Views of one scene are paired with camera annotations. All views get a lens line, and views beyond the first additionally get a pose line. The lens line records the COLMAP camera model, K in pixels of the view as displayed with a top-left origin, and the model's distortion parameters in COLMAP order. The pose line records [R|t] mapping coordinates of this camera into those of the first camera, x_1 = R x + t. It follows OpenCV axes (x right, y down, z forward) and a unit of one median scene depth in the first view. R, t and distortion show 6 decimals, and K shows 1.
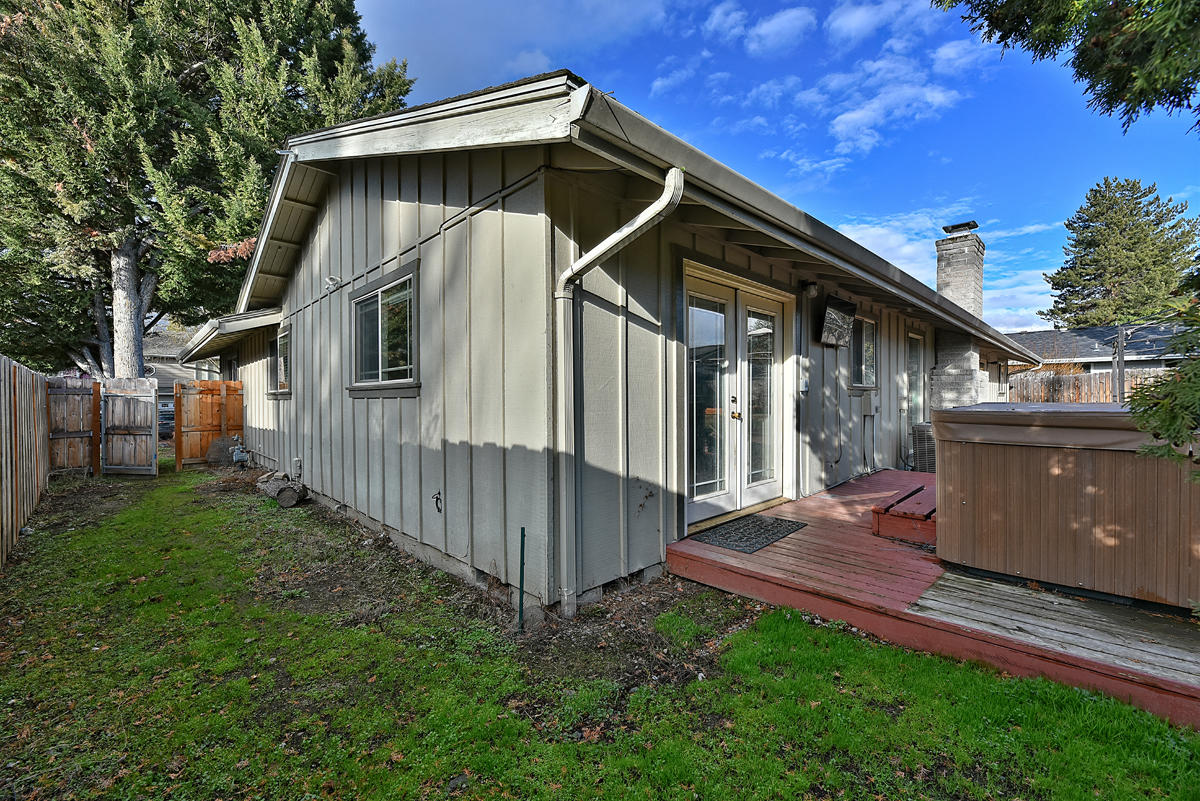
lens RADIAL K [[485.2, 0, 594.3], [0, 485.2, 403.0], [0, 0, 1]] dist [-0.002438, -0.000482]
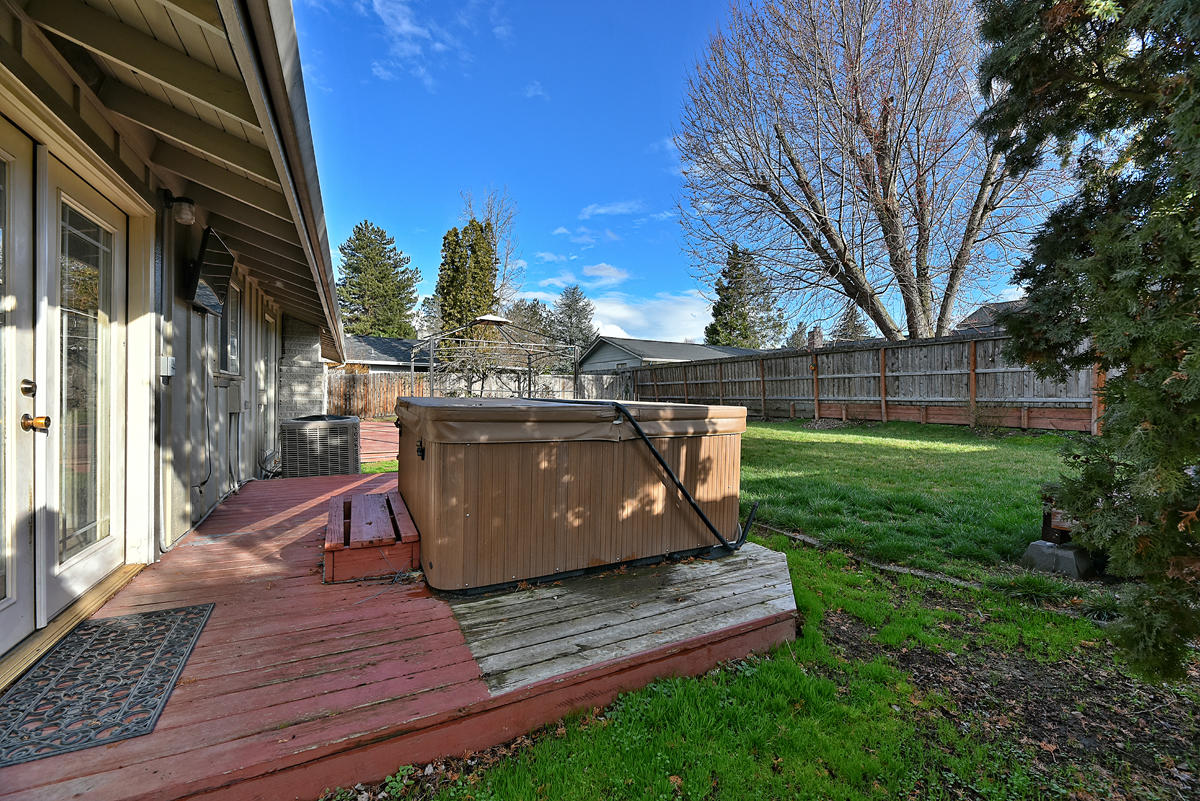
lens RADIAL K [[485.2, 0, 592.2], [0, 485.2, 401.6], [0, 0, 1]] dist [-0.002438, -0.000482]
pose [[0.285870, -0.006439, 0.958247, 0.012099], [-0.002490, 0.999969, 0.007463, 0.000848], [-0.958265, -0.004519, 0.285845, 0.432014]]
